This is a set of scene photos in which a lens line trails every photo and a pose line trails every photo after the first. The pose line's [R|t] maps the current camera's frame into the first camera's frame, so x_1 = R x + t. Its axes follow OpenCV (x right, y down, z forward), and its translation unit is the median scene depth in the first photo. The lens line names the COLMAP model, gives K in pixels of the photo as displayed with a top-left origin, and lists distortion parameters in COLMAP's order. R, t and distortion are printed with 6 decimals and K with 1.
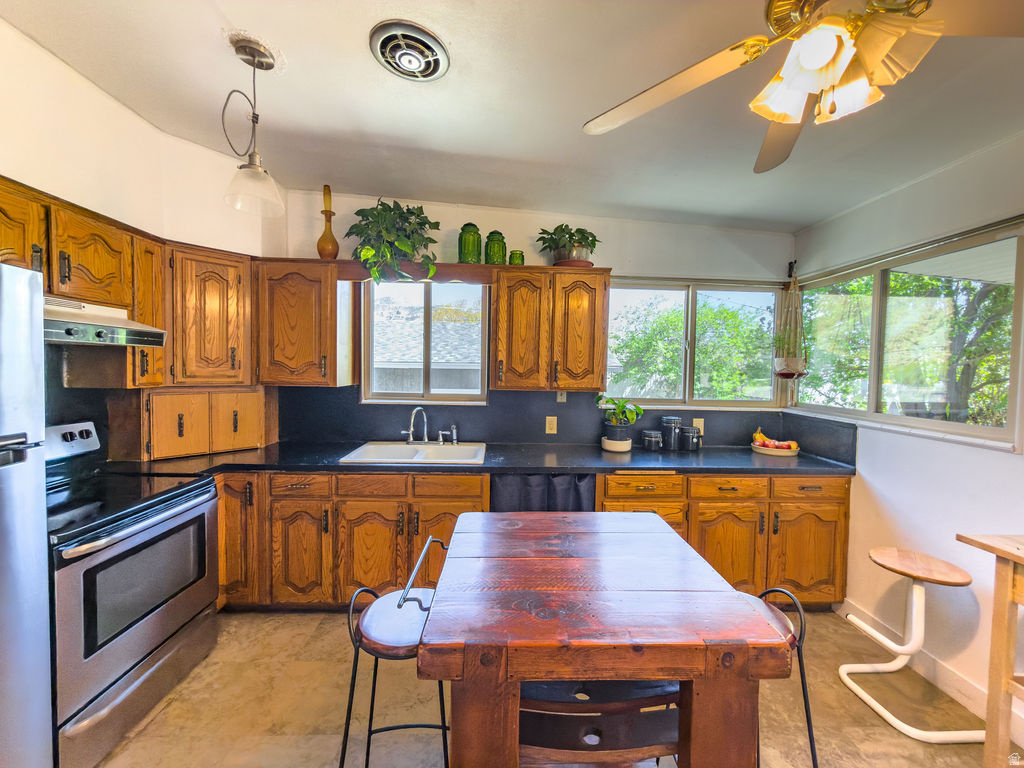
lens RADIAL K [[407.4, 0, 513.5], [0, 407.4, 377.7], [0, 0, 1]] dist [0.000195, -0.000320]
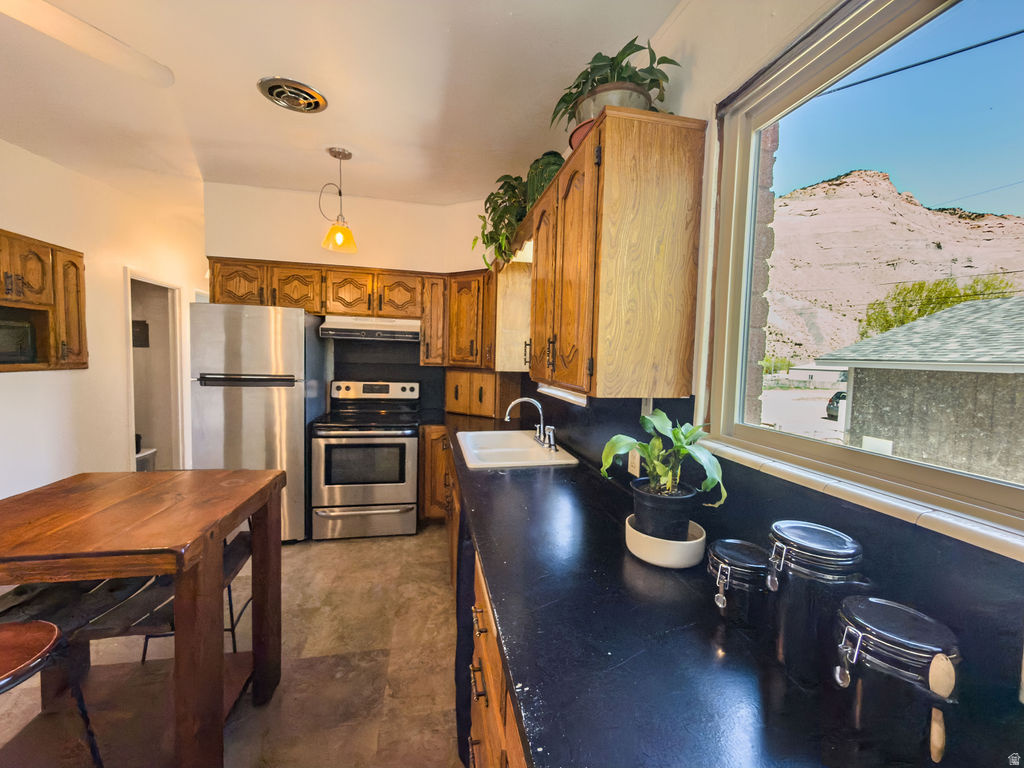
lens RADIAL K [[407.4, 0, 512.7], [0, 407.4, 381.8], [0, 0, 1]] dist [0.000195, -0.000320]
pose [[0.180269, 0.048767, -0.982408, 0.668231], [-0.049867, 0.997939, 0.040388, 0.004395], [0.982352, 0.041709, 0.182330, 0.852500]]
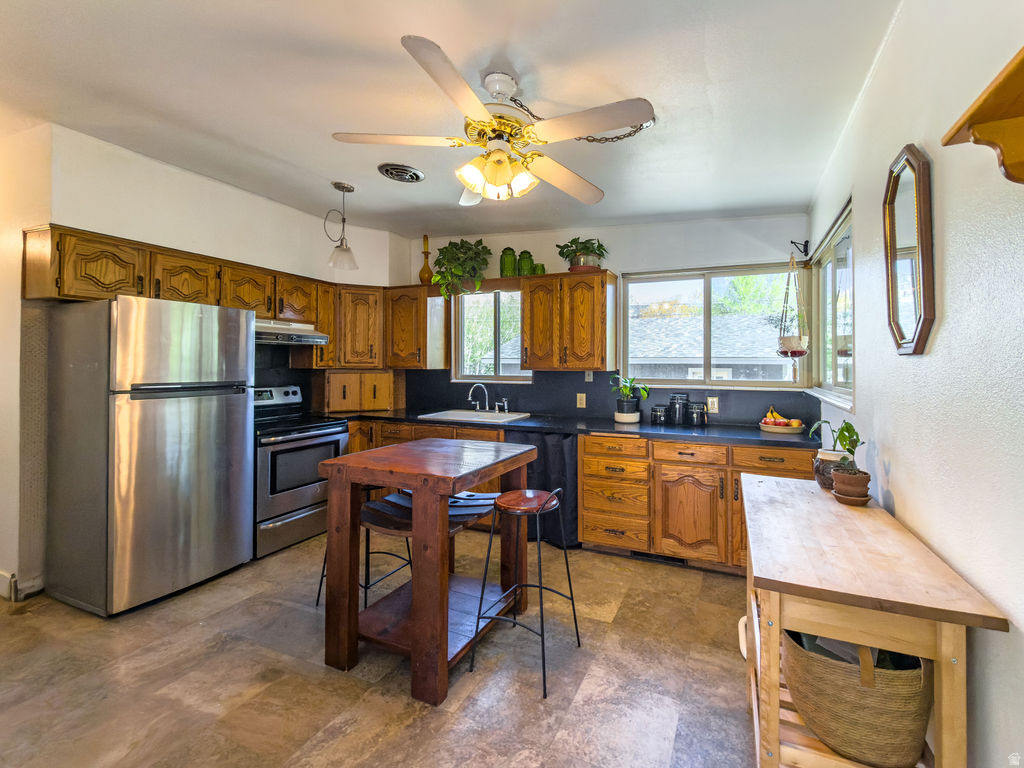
lens RADIAL K [[426.9, 0, 556.9], [0, 426.9, 358.2], [0, 0, 1]] dist [-0.000107, 0.001234]
pose [[0.911158, -0.022557, -0.411438, 0.641539], [0.003768, 0.998915, -0.046421, 0.057306], [0.412039, 0.040746, 0.910255, -0.217990]]
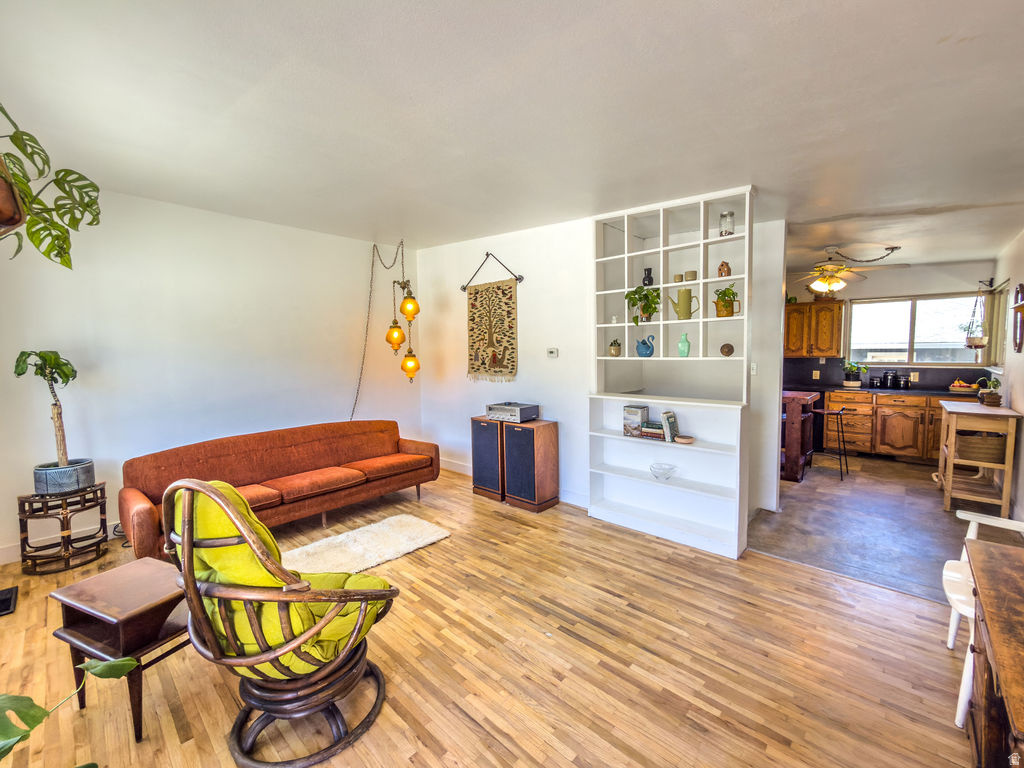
lens RADIAL K [[426.9, 0, 522.3], [0, 426.9, 380.5], [0, 0, 1]] dist [-0.000107, 0.001234]
pose [[0.723647, 0.020930, -0.689853, 0.593303], [0.007708, 0.999233, 0.038401, 0.058623], [0.690127, -0.033106, 0.722931, -1.858176]]
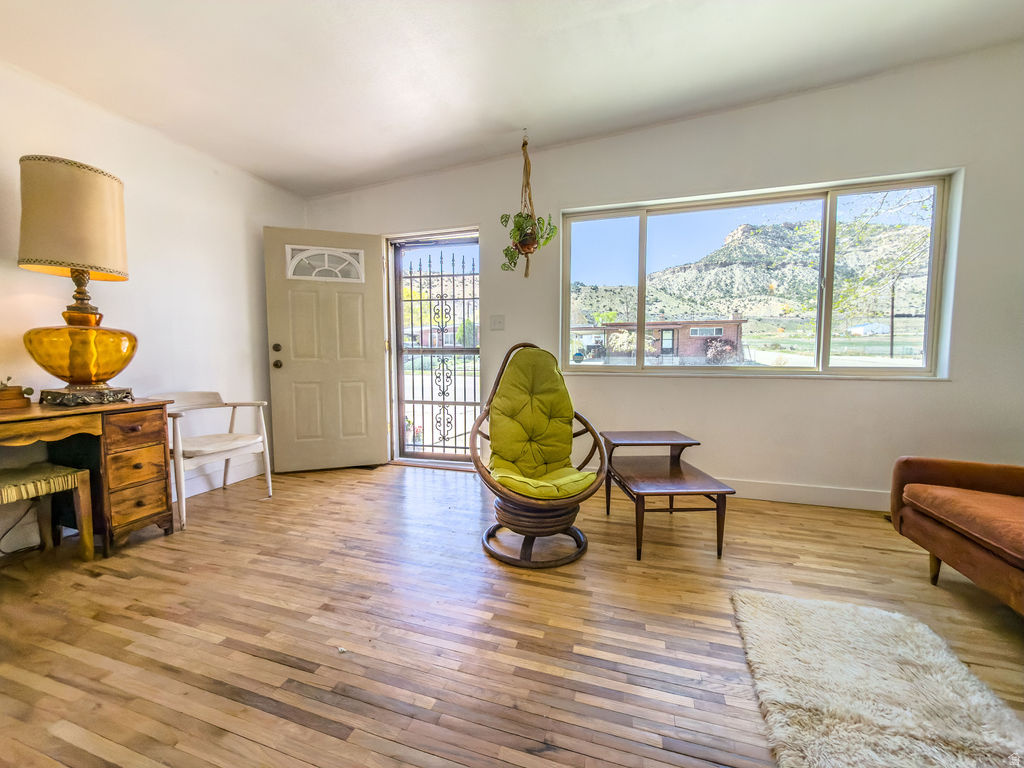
lens RADIAL K [[407.4, 0, 512.2], [0, 407.4, 377.6], [0, 0, 1]] dist [0.000195, -0.000320]
pose [[-0.944135, -0.036669, 0.327513, -0.339151], [-0.006790, 0.995744, 0.091911, 0.186576], [-0.329490, 0.084553, -0.940366, -0.811284]]
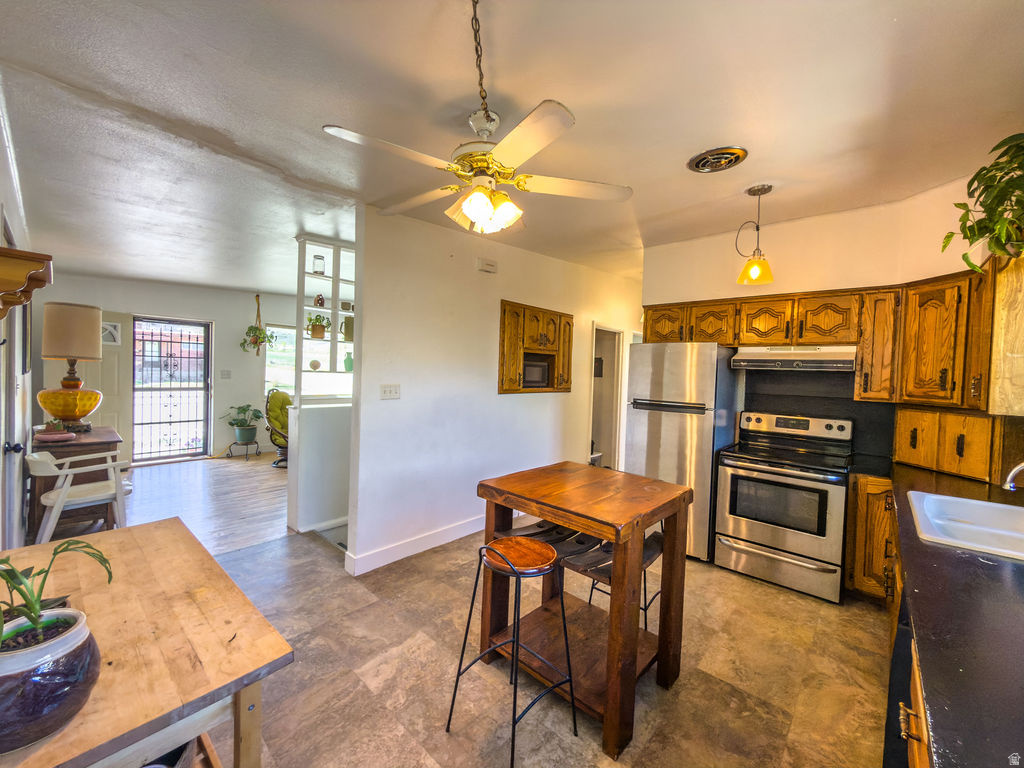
lens RADIAL K [[407.4, 0, 515.1], [0, 407.4, 381.8], [0, 0, 1]] dist [0.000195, -0.000320]
pose [[-0.682153, -0.021702, -0.730887, 0.736838], [-0.063062, 0.997581, 0.029236, -0.004514], [0.728485, 0.066034, -0.681872, 0.877409]]
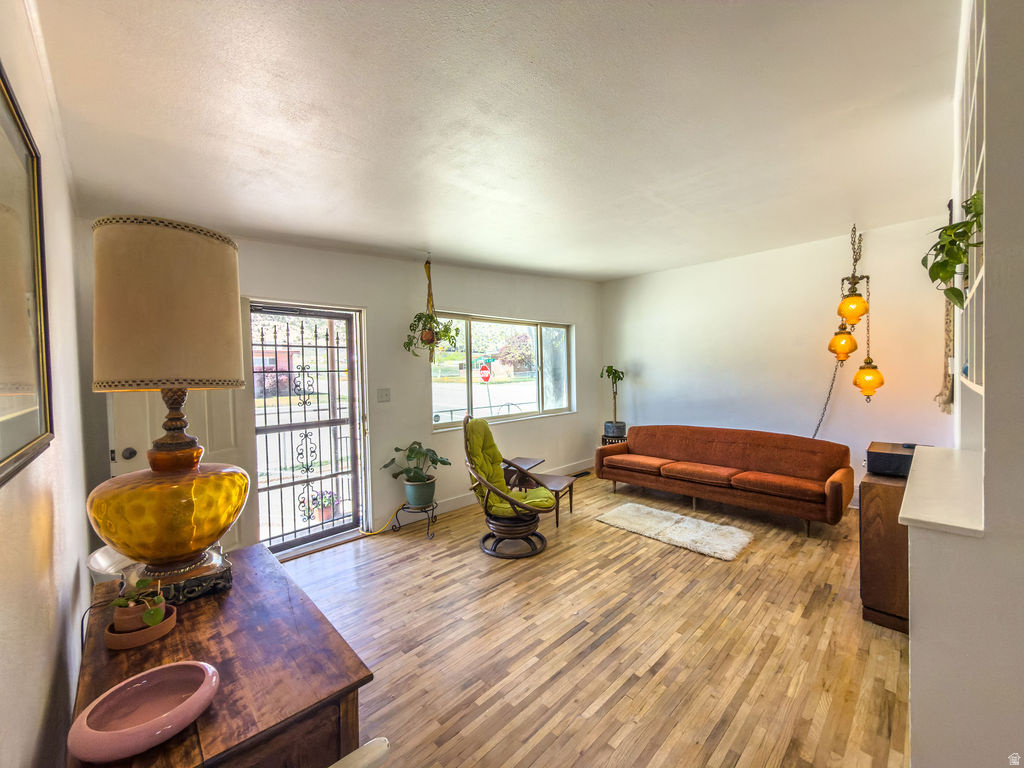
lens RADIAL K [[407.4, 0, 511.8], [0, 407.4, 381.1], [0, 0, 1]] dist [0.000195, -0.000320]
pose [[-0.740065, 0.016600, -0.672331, 0.786926], [-0.007148, 0.999445, 0.032545, 0.028463], [0.672498, 0.028891, -0.739535, -0.629830]]
